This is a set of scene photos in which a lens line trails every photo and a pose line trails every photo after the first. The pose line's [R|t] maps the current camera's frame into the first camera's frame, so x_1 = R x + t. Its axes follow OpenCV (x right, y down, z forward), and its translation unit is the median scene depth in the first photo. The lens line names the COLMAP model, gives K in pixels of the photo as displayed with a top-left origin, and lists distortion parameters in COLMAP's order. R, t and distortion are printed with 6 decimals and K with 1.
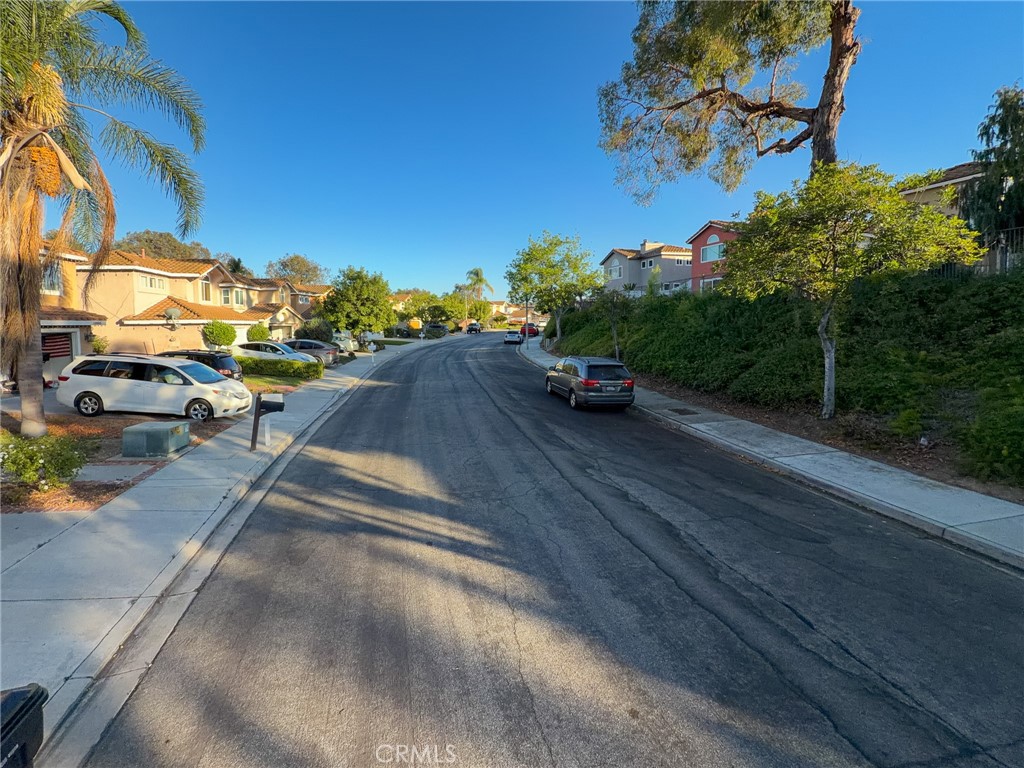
lens RADIAL K [[416.0, 0, 511.9], [0, 416.0, 336.9], [0, 0, 1]] dist [0.002723, 0.000559]
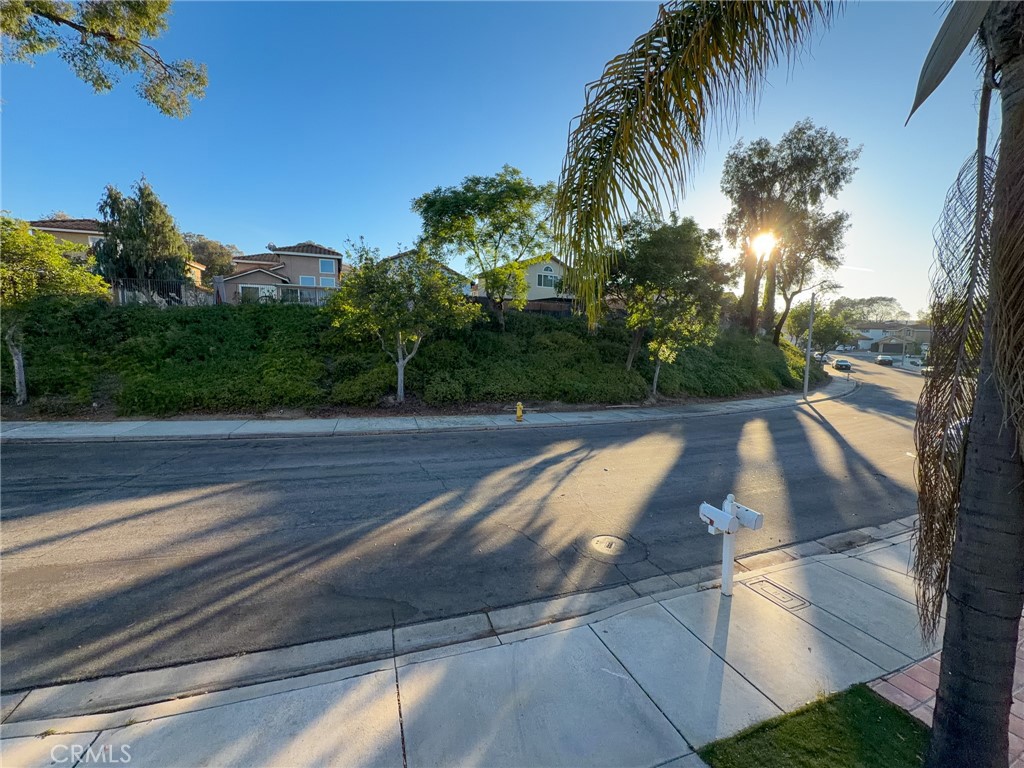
lens RADIAL K [[410.7, 0, 512.0], [0, 410.7, 384.0], [0, 0, 1]] dist [0.000784, 0.000156]
pose [[-0.045327, -0.107719, 0.993148, -0.633402], [0.016196, 0.993959, 0.108546, 0.009932], [-0.998841, 0.021005, -0.043309, -0.532624]]
